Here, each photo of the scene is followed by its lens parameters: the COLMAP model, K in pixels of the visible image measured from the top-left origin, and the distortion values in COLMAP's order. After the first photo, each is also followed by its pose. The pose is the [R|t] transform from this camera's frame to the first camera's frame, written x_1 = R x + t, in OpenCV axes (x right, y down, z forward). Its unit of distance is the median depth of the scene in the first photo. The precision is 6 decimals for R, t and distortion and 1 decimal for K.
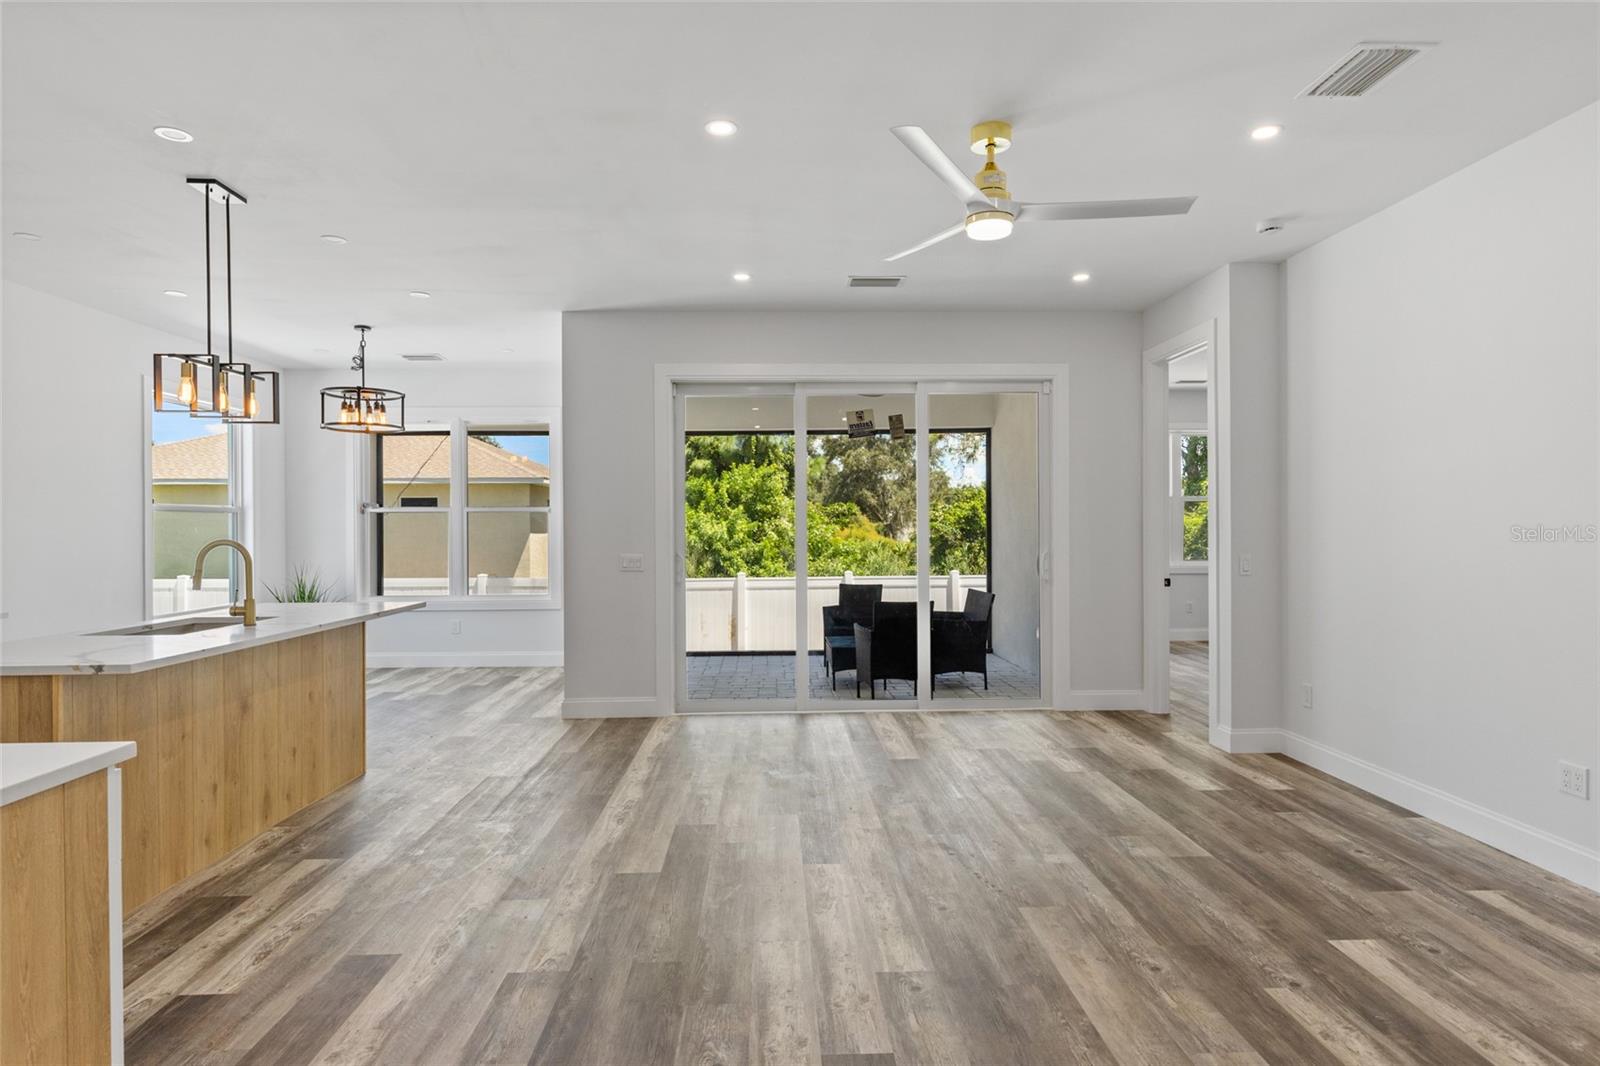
lens RADIAL K [[878.2, 0, 800.7], [0, 878.2, 532.6], [0, 0, 1]] dist [0.002830, -0.000489]
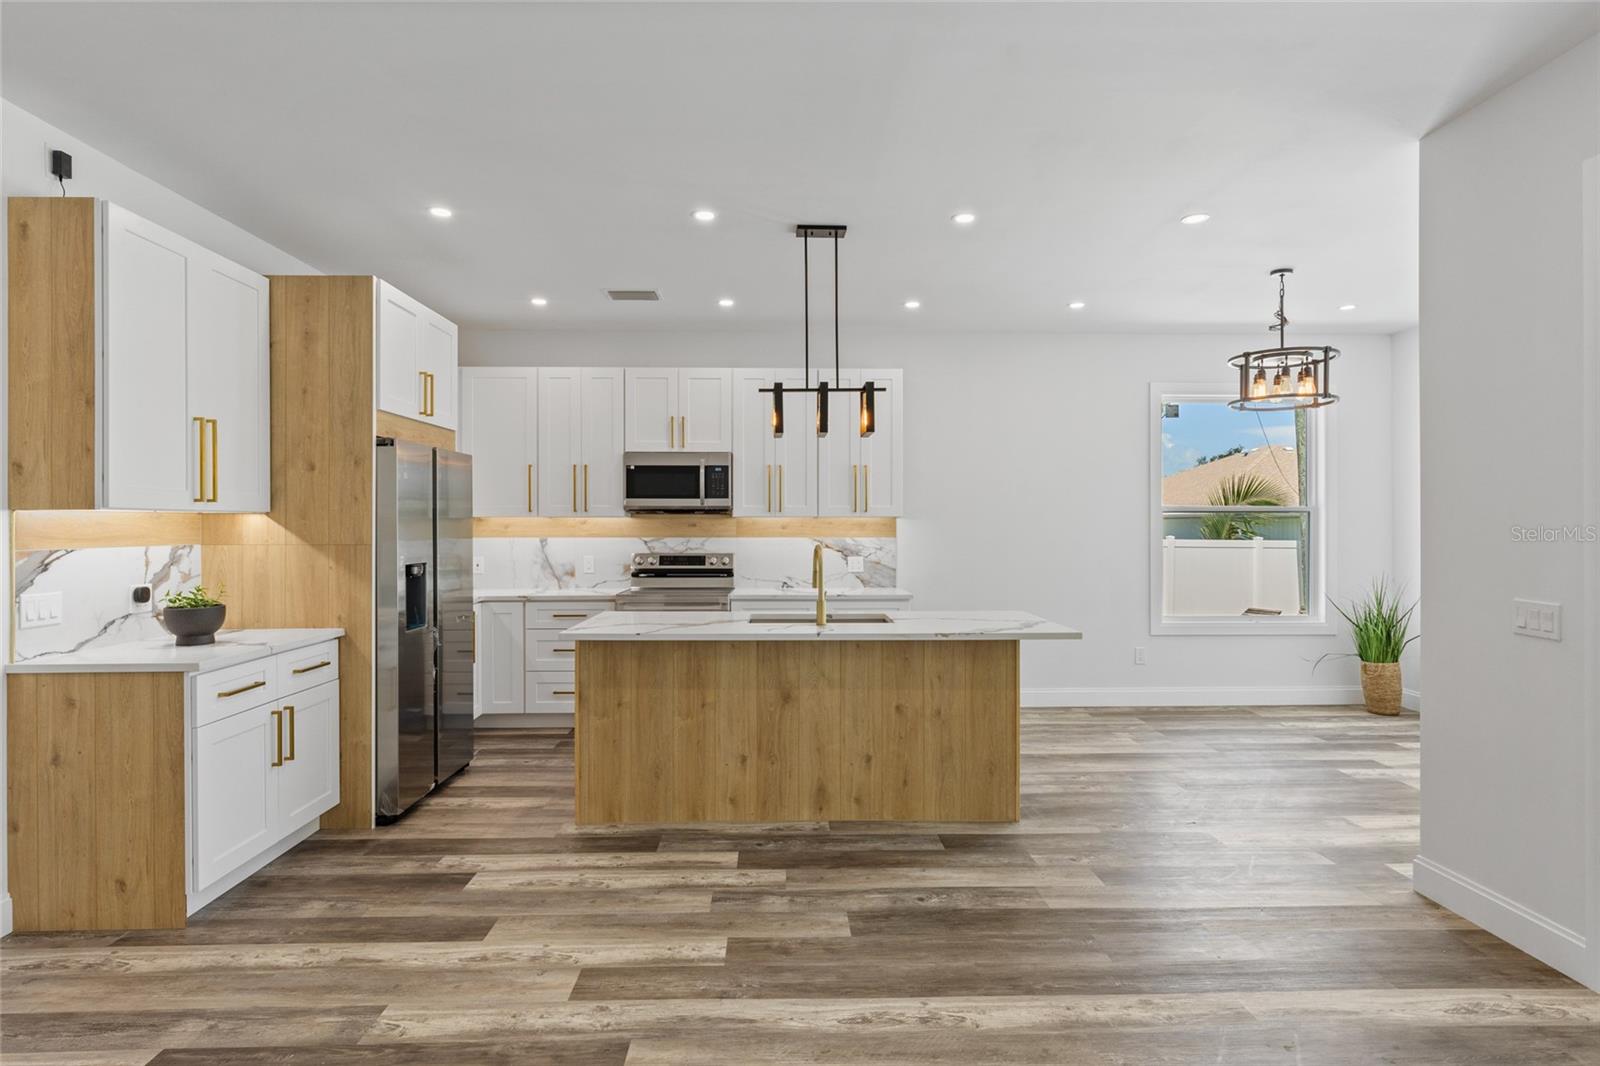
lens RADIAL K [[820.0, 0, 796.1], [0, 820.0, 525.1], [0, 0, 1]] dist [-0.001504, -0.000700]
pose [[-0.008946, 0.005825, -0.999943, 0.432199], [-0.007649, 0.999953, 0.005893, -0.025951], [0.999931, 0.007701, -0.008901, 1.127150]]
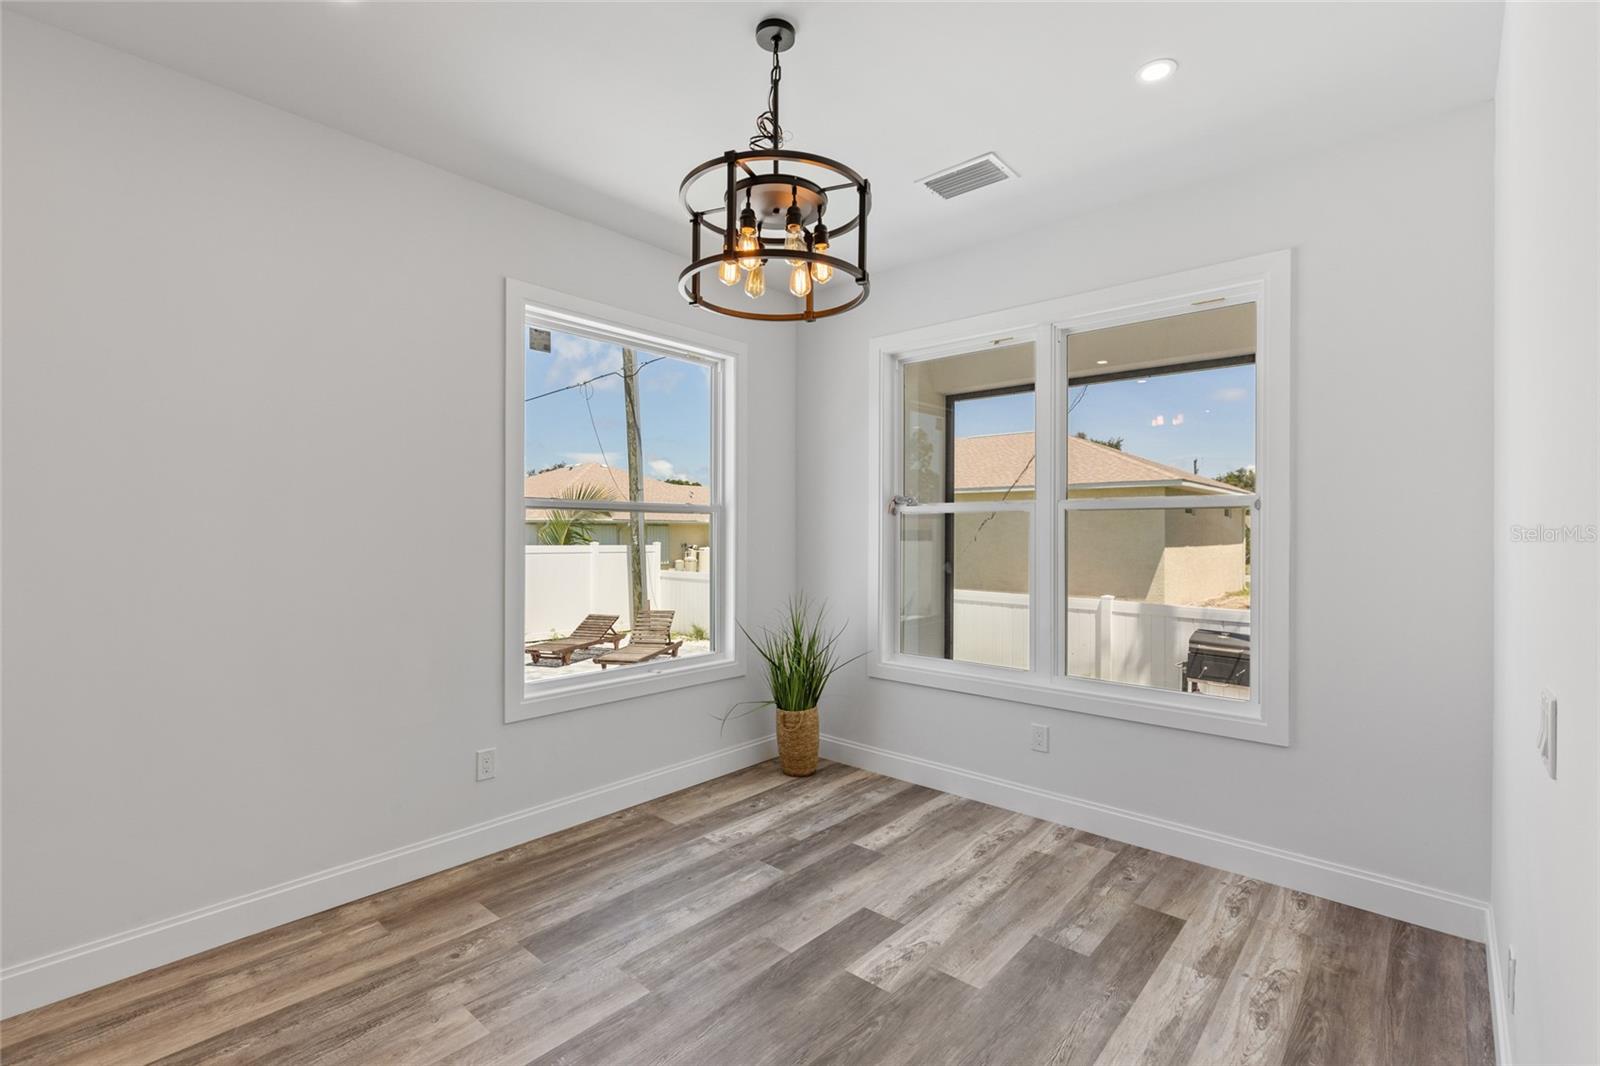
lens RADIAL K [[722.9, 0, 799.5], [0, 722.9, 526.4], [0, 0, 1]] dist [0.003410, -0.000252]
pose [[0.724024, 0.004050, -0.689763, -0.516316], [-0.013792, 0.999868, -0.008607, -0.020843], [0.689637, 0.015745, 0.723984, 1.501299]]
